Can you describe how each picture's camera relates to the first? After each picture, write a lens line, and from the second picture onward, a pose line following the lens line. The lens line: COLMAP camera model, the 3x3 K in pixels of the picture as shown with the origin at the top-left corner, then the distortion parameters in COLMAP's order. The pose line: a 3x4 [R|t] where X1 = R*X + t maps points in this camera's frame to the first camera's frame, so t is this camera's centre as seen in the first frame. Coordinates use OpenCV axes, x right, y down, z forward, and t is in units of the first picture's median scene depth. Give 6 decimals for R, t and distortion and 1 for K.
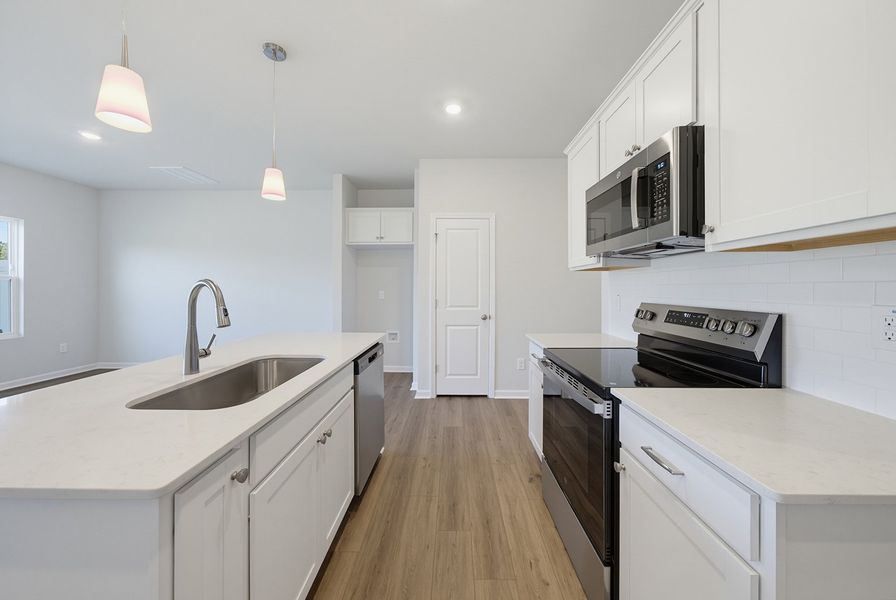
lens RADIAL K [[312.0, 0, 448.3], [0, 312.0, 287.9], [0, 0, 1]] dist [-0.006555, 0.000010]
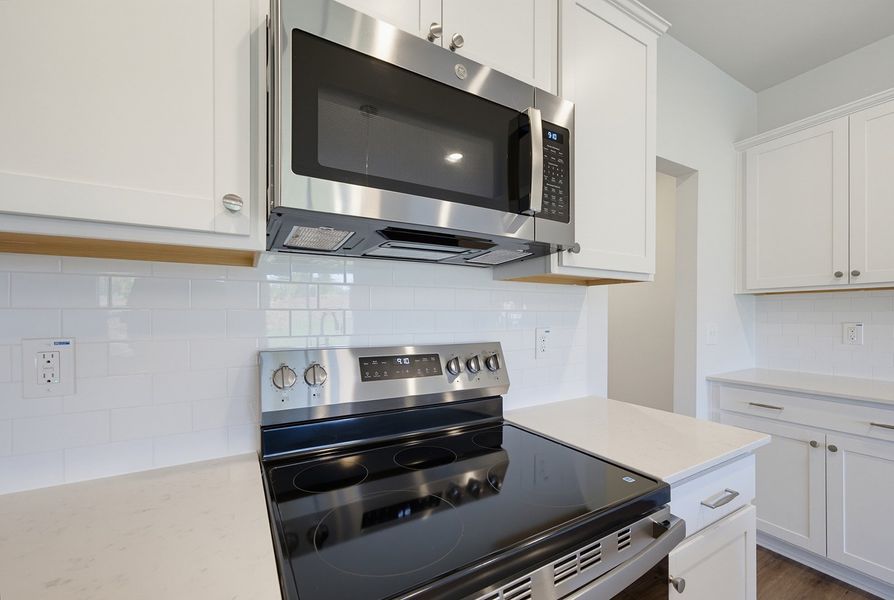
lens RADIAL K [[367.7, 0, 448.7], [0, 367.7, 314.8], [0, 0, 1]] dist [-0.000986, 0.000151]
pose [[-0.520545, 0.002469, 0.853831, 0.095709], [0.004264, 0.999991, -0.000292, -0.002740], [-0.853824, 0.003488, -0.520551, 1.329743]]
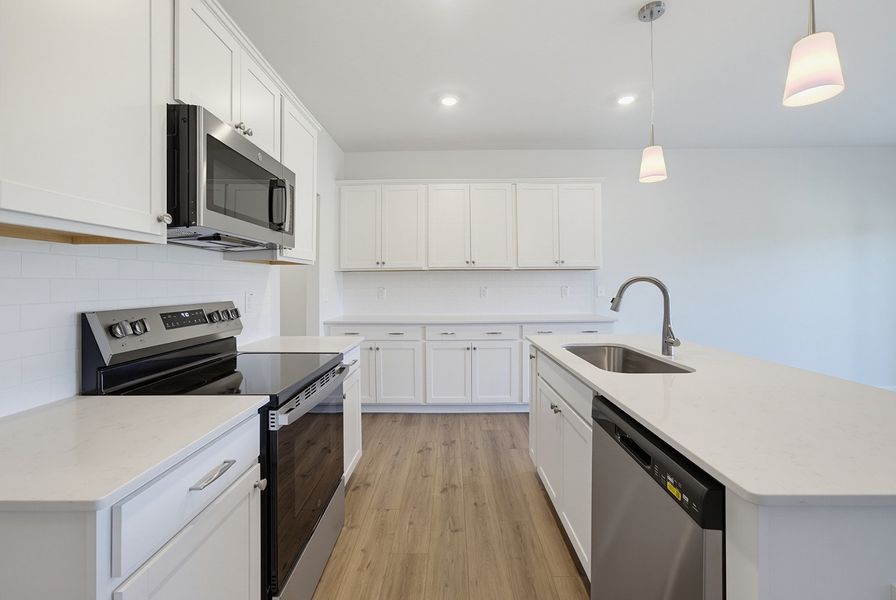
lens RADIAL K [[369.8, 0, 449.0], [0, 369.8, 284.9], [0, 0, 1]] dist [-0.022837, 0.015580]
pose [[-0.999903, 0.006345, -0.012365, 0.019541], [0.006269, 0.999961, 0.006162, -0.000244], [0.012403, 0.006083, -0.999905, 2.106673]]
